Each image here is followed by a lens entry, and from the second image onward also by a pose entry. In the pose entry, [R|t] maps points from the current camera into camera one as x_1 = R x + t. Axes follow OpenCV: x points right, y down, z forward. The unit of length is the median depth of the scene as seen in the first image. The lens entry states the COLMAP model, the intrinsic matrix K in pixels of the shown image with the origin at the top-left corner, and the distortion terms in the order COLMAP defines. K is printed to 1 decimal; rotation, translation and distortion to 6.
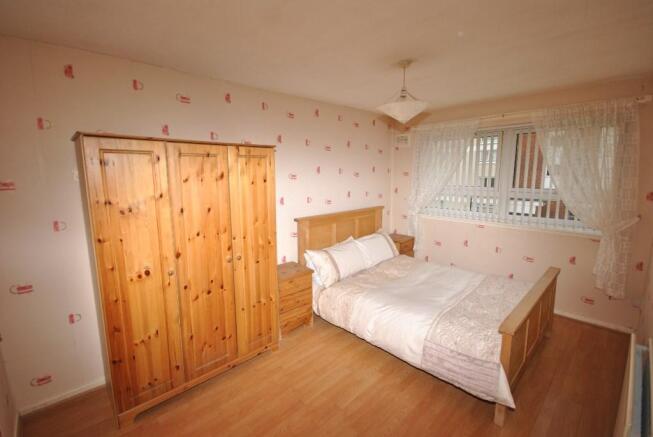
lens RADIAL K [[286.6, 0, 326.9], [0, 286.6, 215.1], [0, 0, 1]] dist [0.011430, -0.013120]
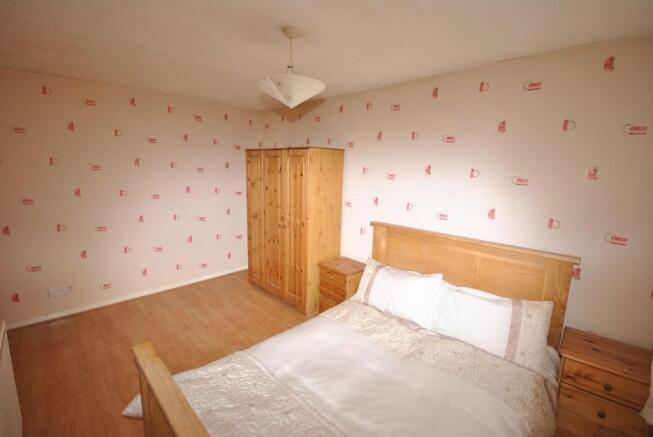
lens RADIAL K [[286.6, 0, 326.9], [0, 286.6, 215.1], [0, 0, 1]] dist [0.011430, -0.013120]
pose [[0.035623, 0.168164, -0.985115, 1.073896], [-0.181368, 0.970460, 0.159103, -0.171380], [0.982770, 0.173001, 0.065070, 1.068149]]
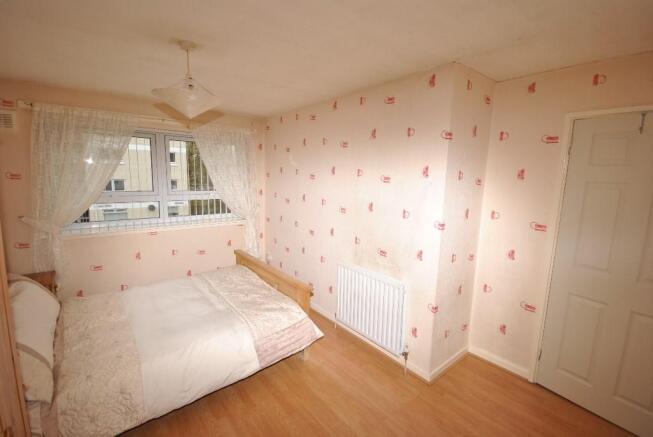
lens RADIAL K [[286.6, 0, 326.9], [0, 286.6, 215.1], [0, 0, 1]] dist [0.011430, -0.013120]
pose [[0.075671, -0.122707, 0.989554, -0.541061], [0.131892, 0.984911, 0.112045, -0.080101], [-0.988372, 0.122036, 0.090713, 0.555860]]
